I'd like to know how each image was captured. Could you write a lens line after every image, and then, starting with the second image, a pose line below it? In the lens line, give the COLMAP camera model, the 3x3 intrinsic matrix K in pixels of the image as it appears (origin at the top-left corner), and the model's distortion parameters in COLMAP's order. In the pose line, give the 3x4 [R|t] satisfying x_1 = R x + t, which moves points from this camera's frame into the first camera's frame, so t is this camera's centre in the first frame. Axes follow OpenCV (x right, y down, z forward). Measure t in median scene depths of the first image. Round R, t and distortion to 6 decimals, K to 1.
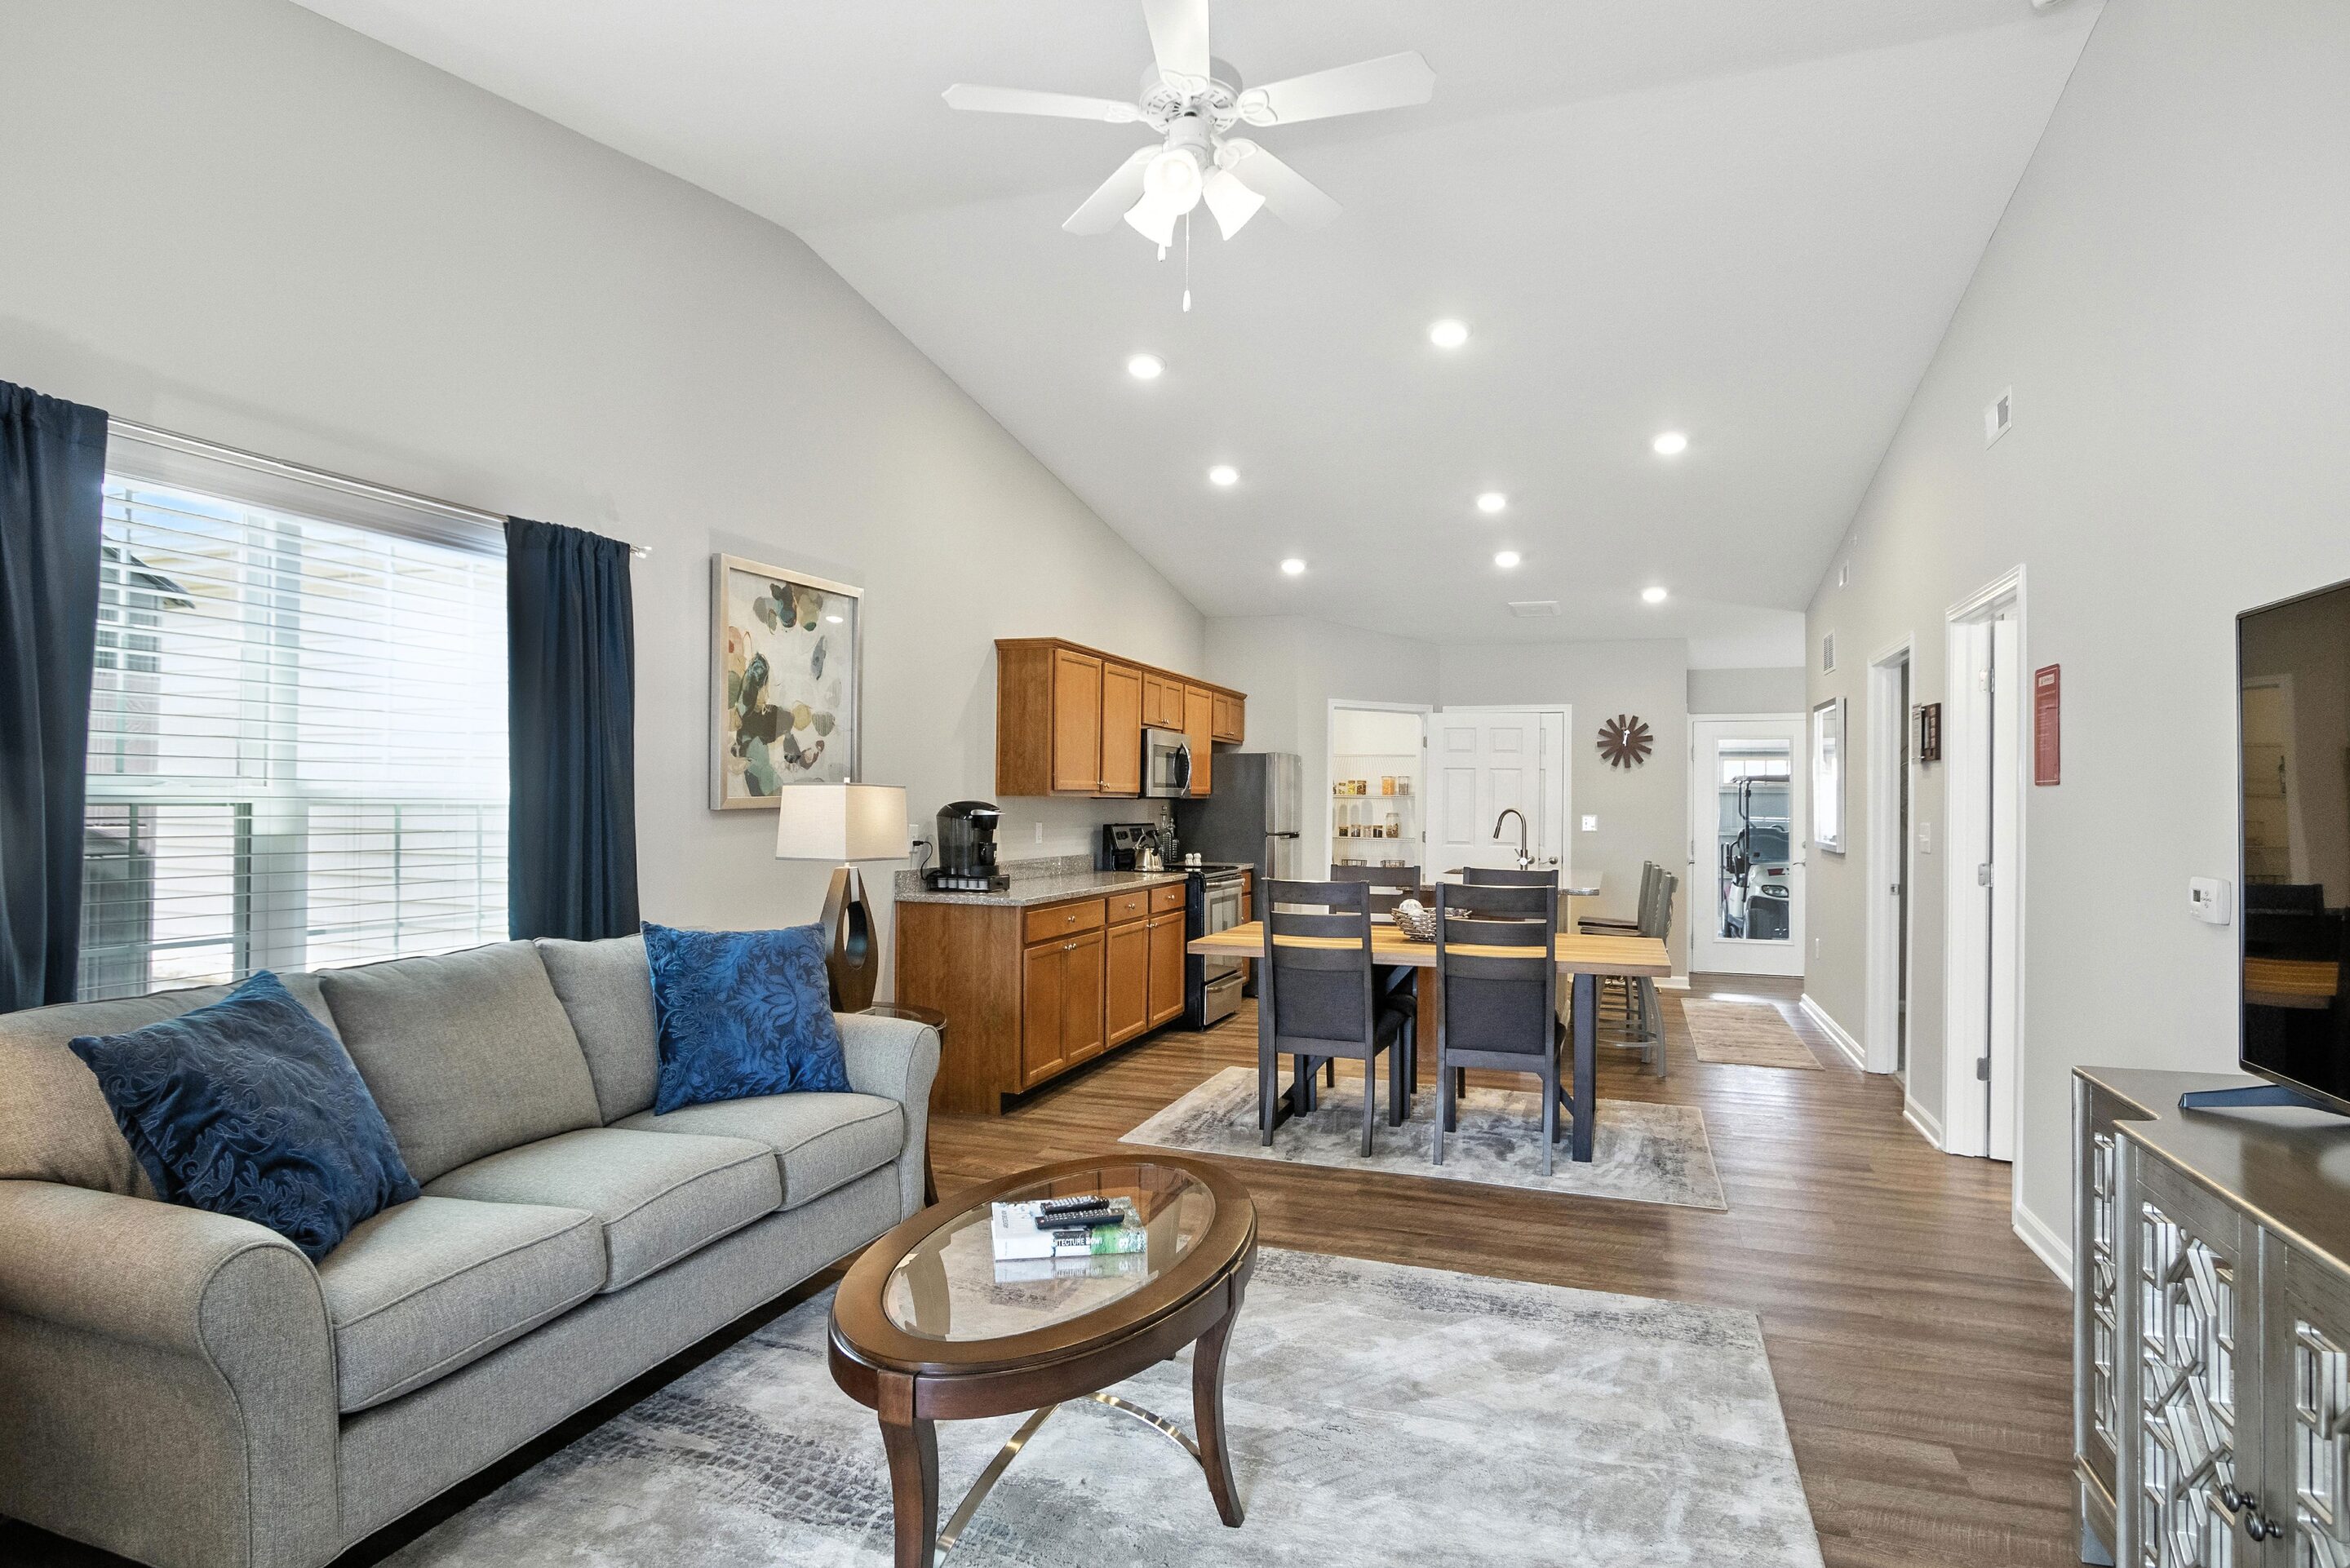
lens RADIAL K [[1216.9, 0, 1240.8], [0, 1216.9, 788.8], [0, 0, 1]] dist [-0.014072, 0.000547]
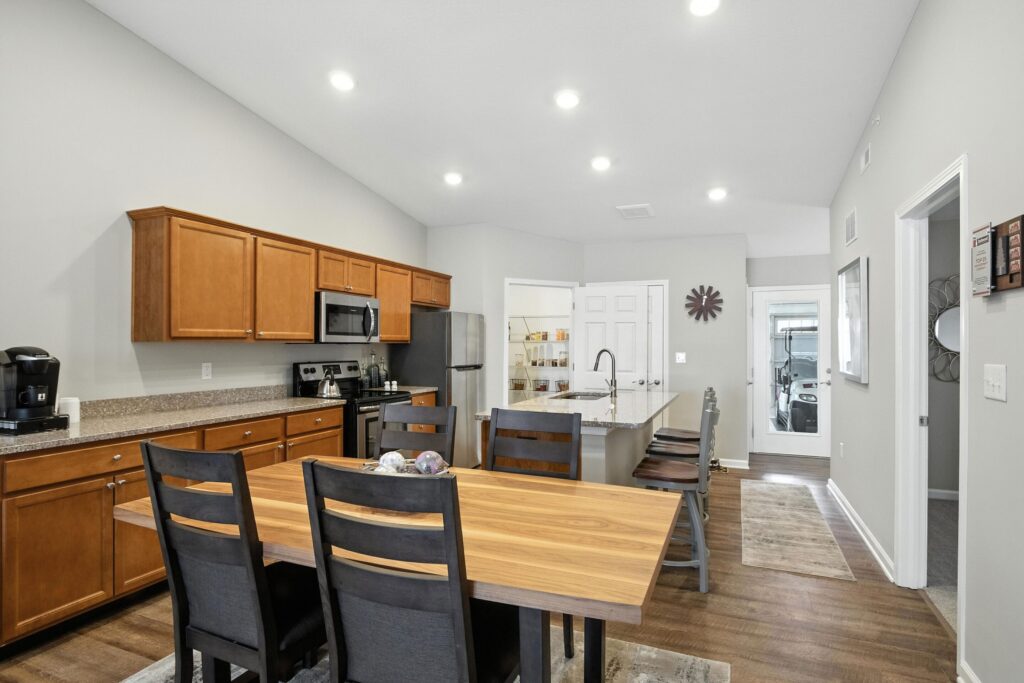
lens RADIAL K [[538.3, 0, 515.2], [0, 538.3, 344.3], [0, 0, 1]] dist [-0.003450, 0.000131]
pose [[0.996687, -0.008229, -0.080914, 0.286709], [0.008938, 0.999925, 0.008399, 0.008895], [0.080839, -0.009094, 0.996686, 0.662960]]
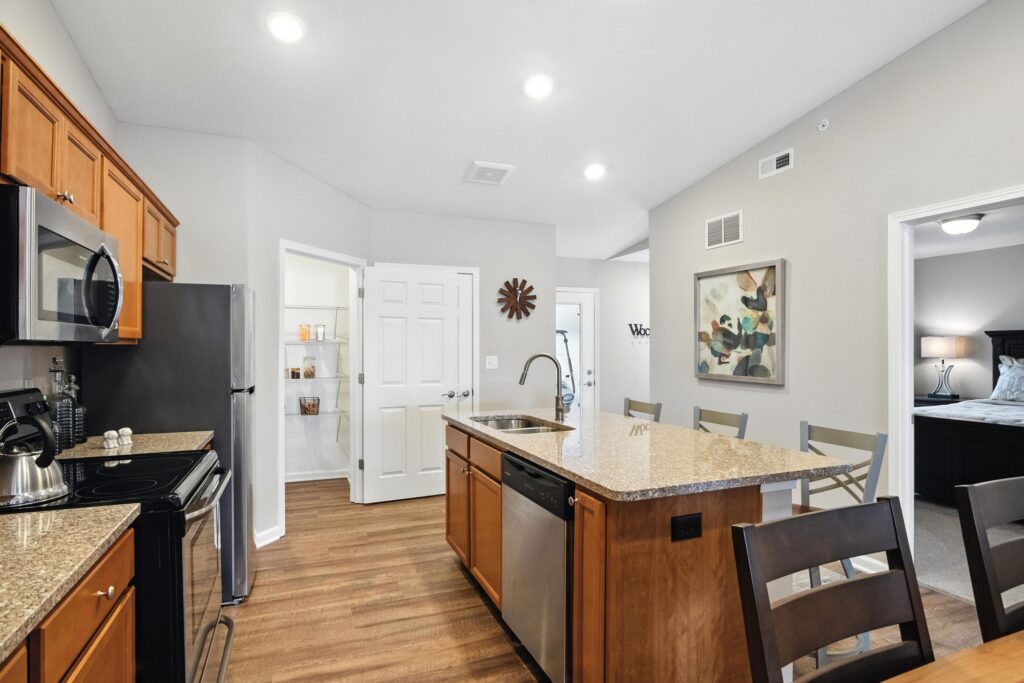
lens RADIAL K [[538.3, 0, 515.2], [0, 538.3, 344.3], [0, 0, 1]] dist [-0.003450, 0.000131]
pose [[0.786777, -0.007215, 0.617195, -0.087358], [0.002434, 0.999960, 0.008586, 0.009762], [-0.617232, -0.005253, 0.786763, 1.150265]]
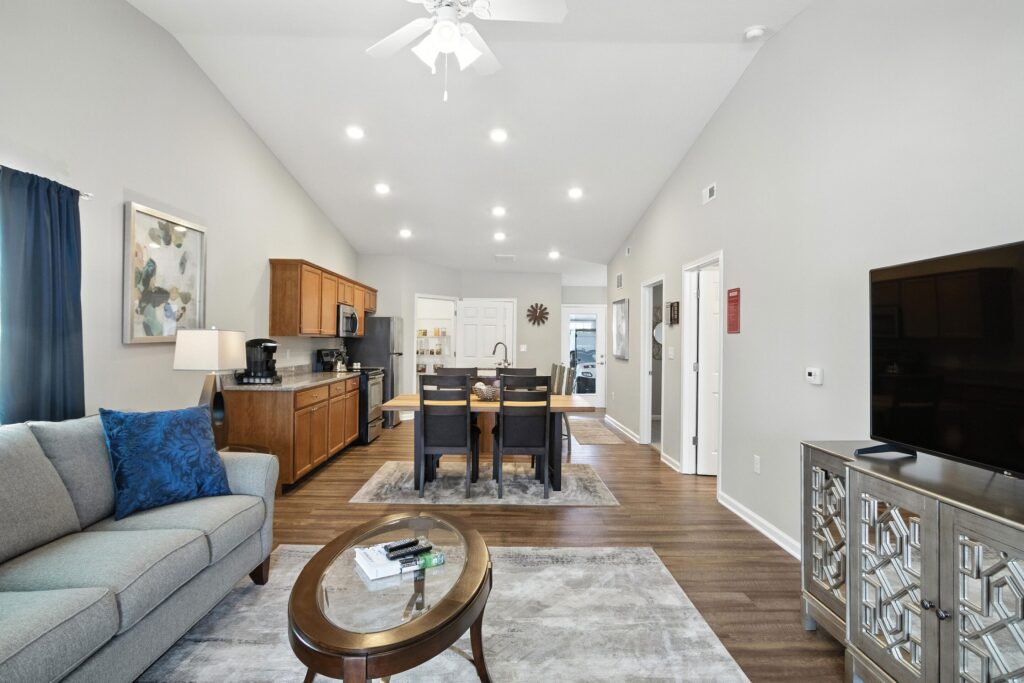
lens RADIAL K [[513.6, 0, 527.0], [0, 513.6, 333.8], [0, 0, 1]] dist [-0.013822, 0.002137]
pose [[0.940580, 0.004143, 0.339548, -0.114401], [-0.004379, 0.999990, -0.000069, 0.000186], [-0.339545, -0.001422, 0.940589, 0.075173]]
